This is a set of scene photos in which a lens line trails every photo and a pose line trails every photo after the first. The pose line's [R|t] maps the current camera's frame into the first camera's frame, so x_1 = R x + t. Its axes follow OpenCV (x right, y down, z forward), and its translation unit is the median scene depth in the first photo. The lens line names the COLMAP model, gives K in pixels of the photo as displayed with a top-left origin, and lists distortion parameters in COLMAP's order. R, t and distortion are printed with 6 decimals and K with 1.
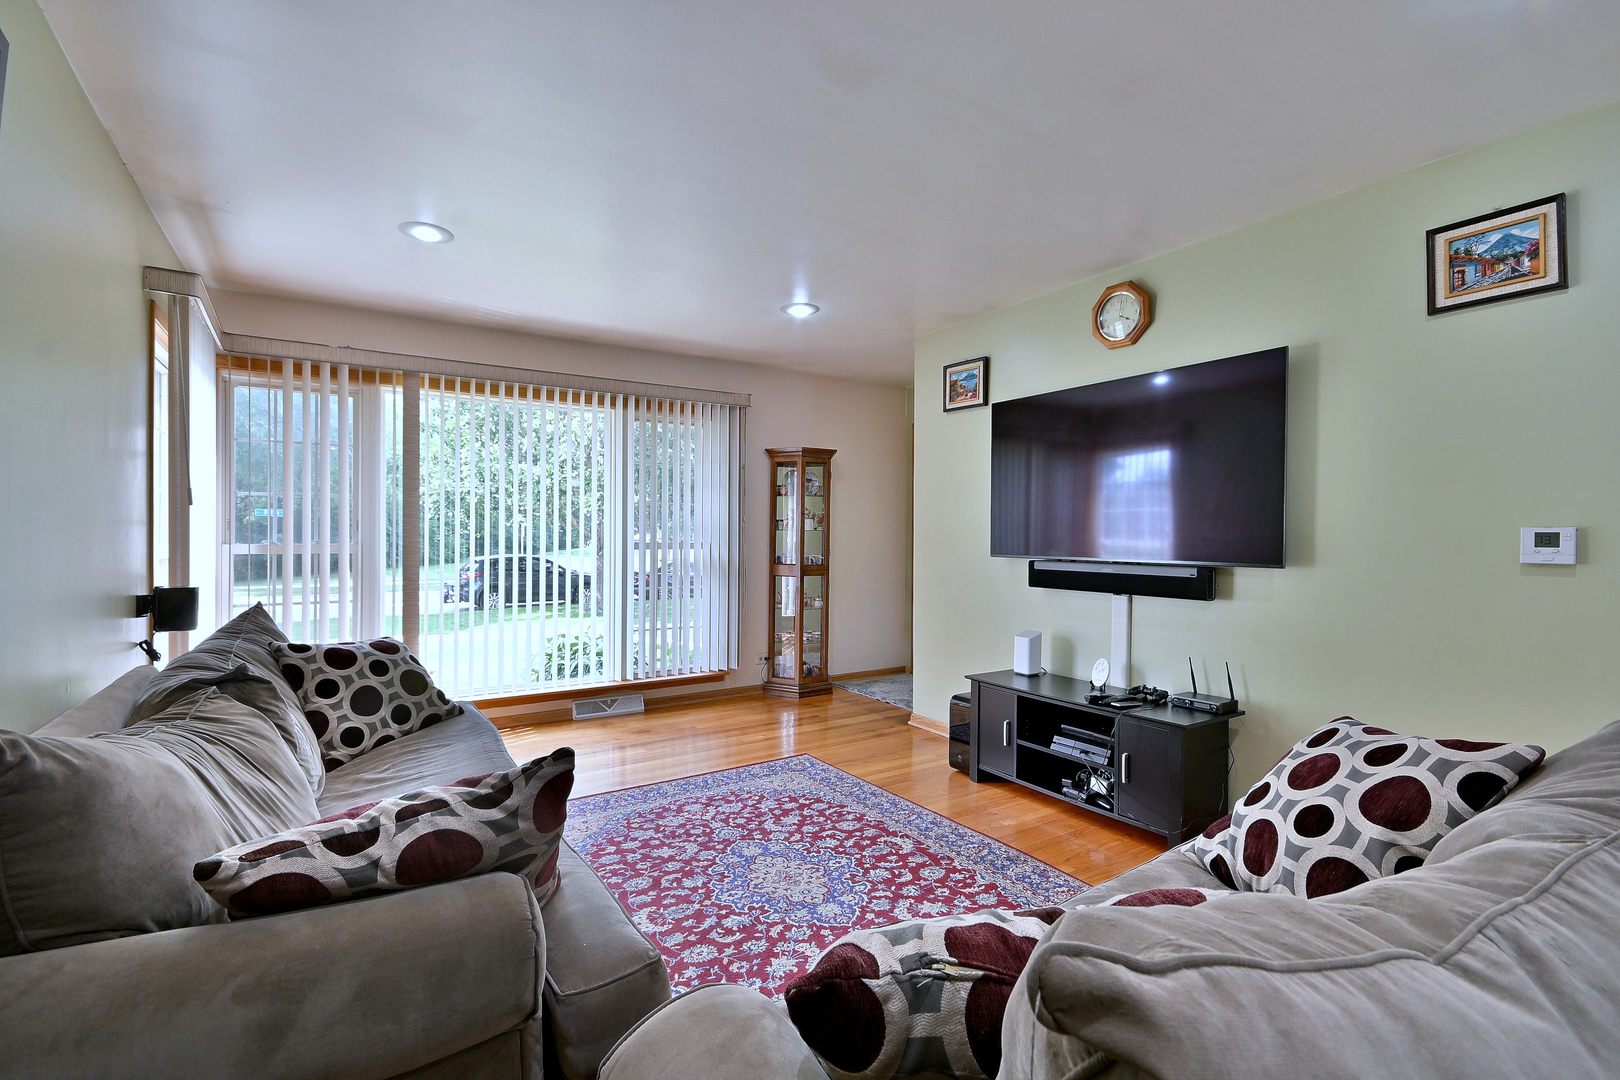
lens RADIAL K [[720.3, 0, 805.0], [0, 720.3, 534.4], [0, 0, 1]] dist [0.001340, -0.007897]
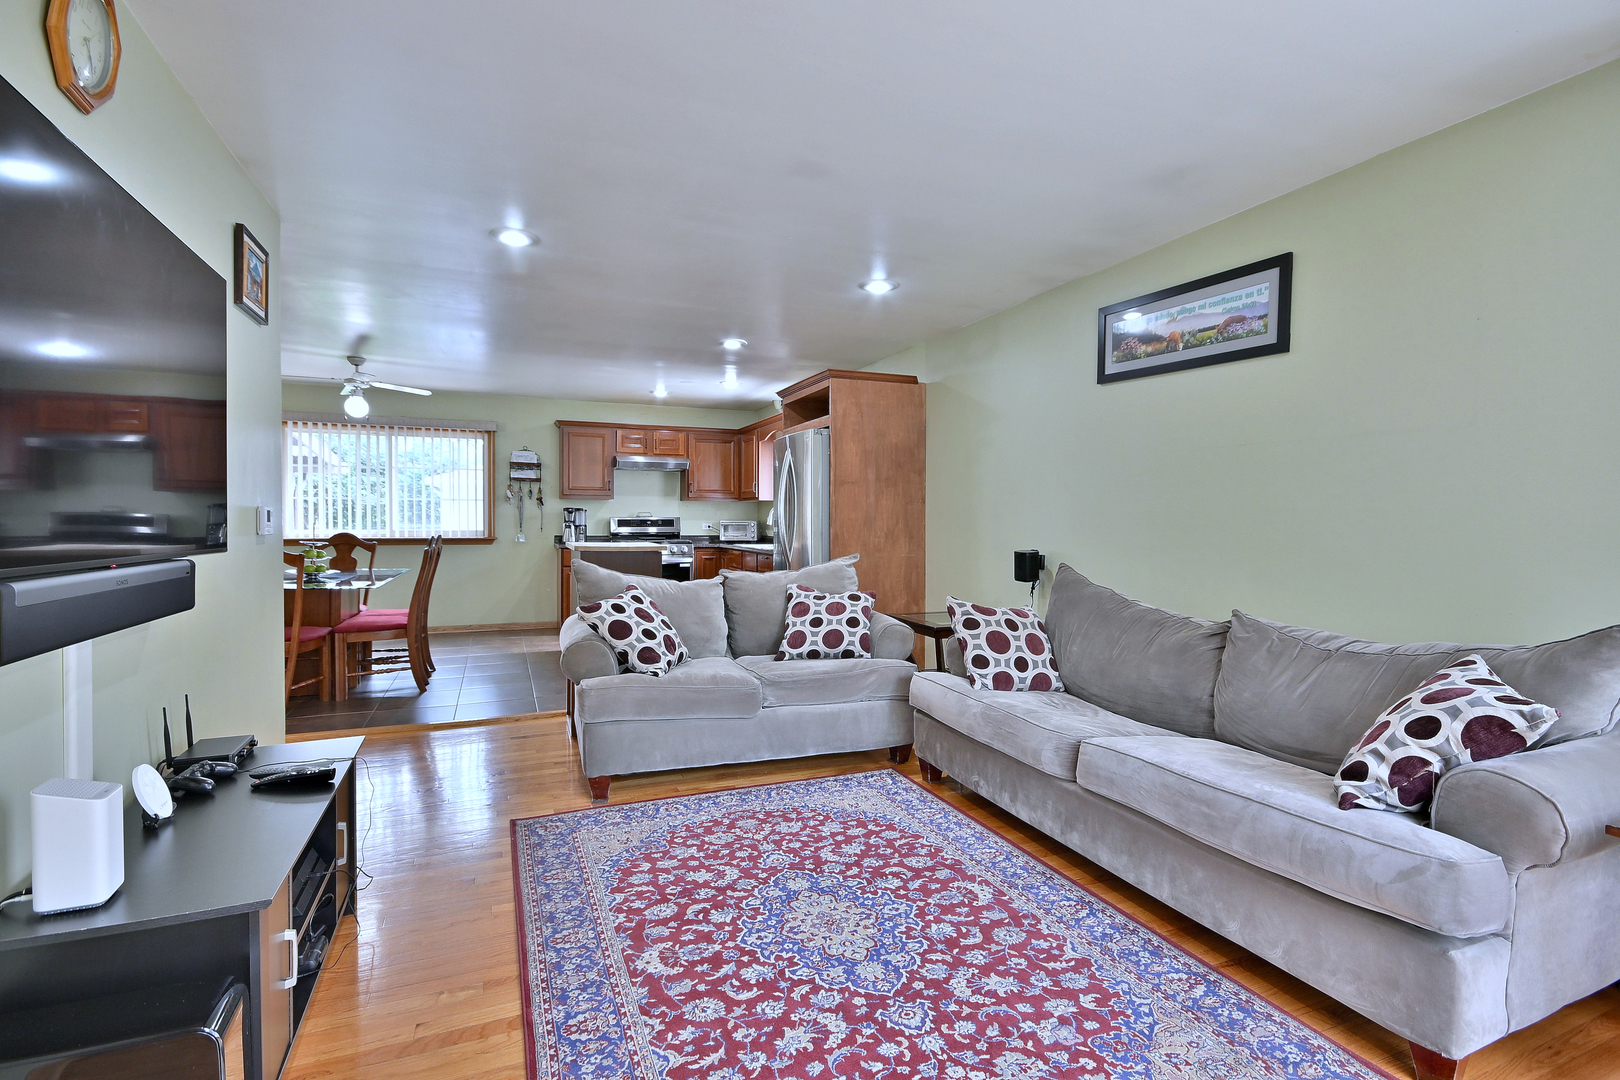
lens RADIAL K [[755.9, 0, 806.7], [0, 755.9, 525.4], [0, 0, 1]] dist [0.000433, 0.000963]
pose [[-0.983143, -0.007544, 0.182681, -0.138682], [-0.005969, 0.999940, 0.009166, 0.002861], [-0.182740, 0.007921, -0.983129, 1.669988]]
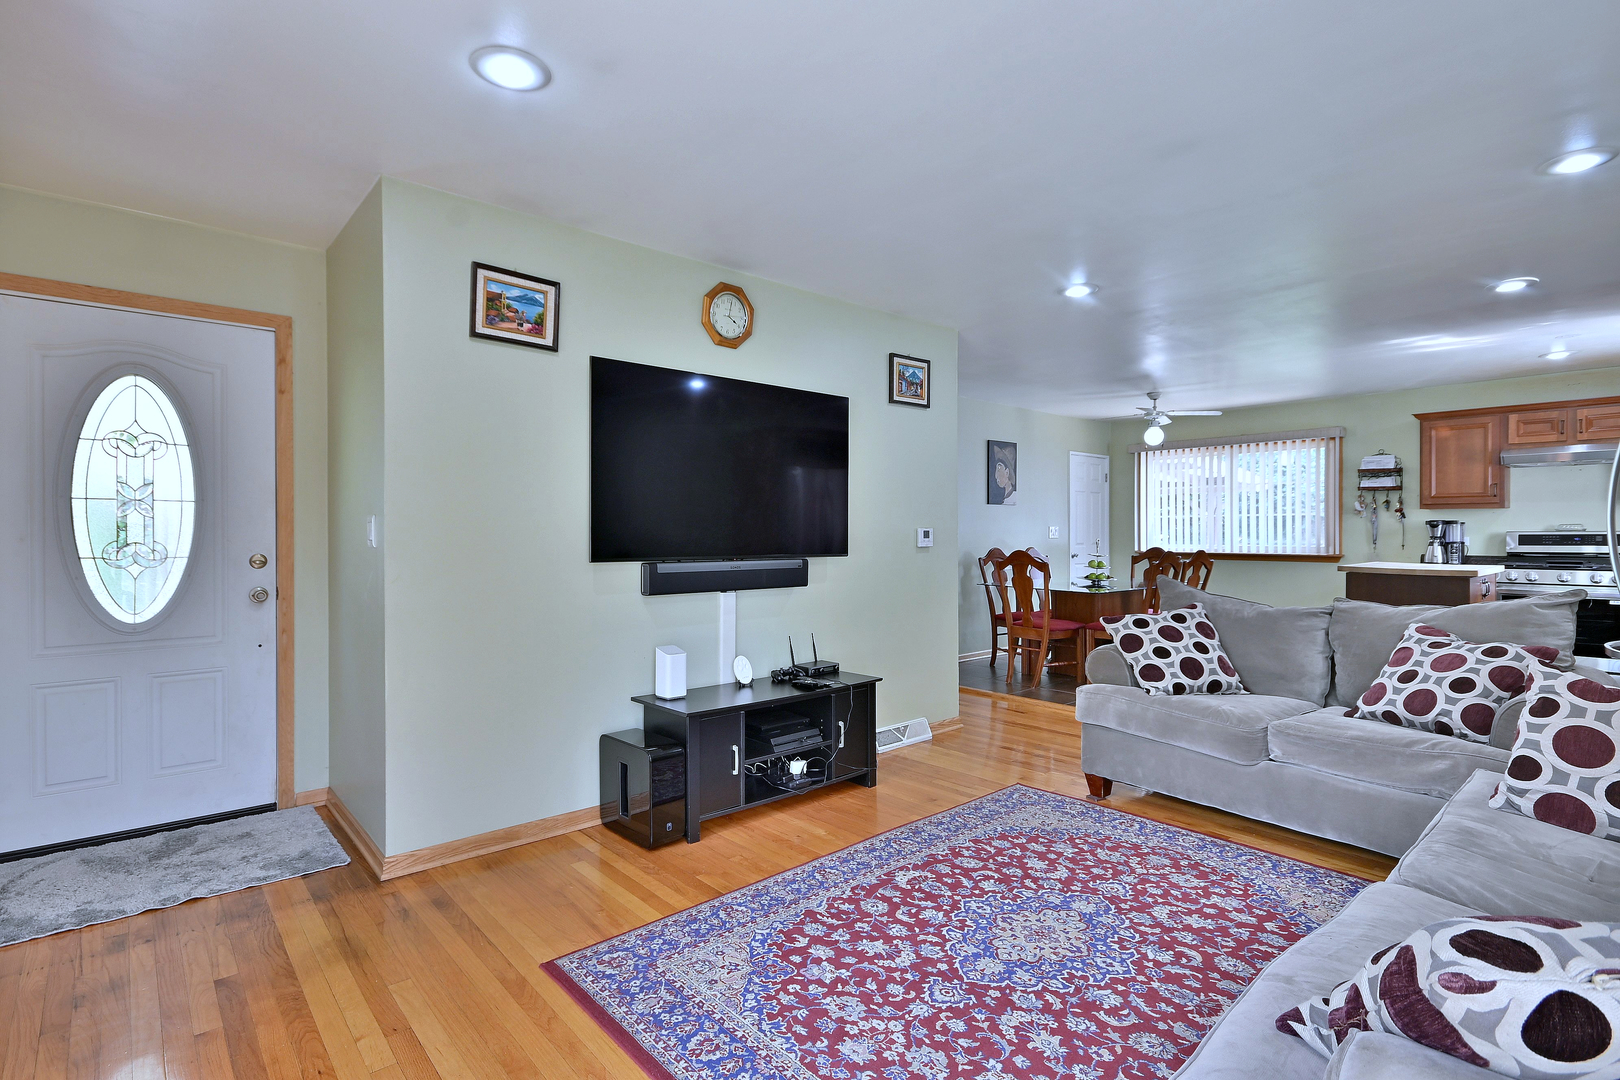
lens RADIAL K [[782.6, 0, 810.0], [0, 782.6, 540.0], [0, 0, 1]] dist [0.004201, 0.000524]
pose [[-0.150523, -0.010403, 0.988552, -0.800804], [0.001760, 0.999940, 0.010791, -0.000938], [-0.988605, 0.003364, -0.150496, 1.256331]]
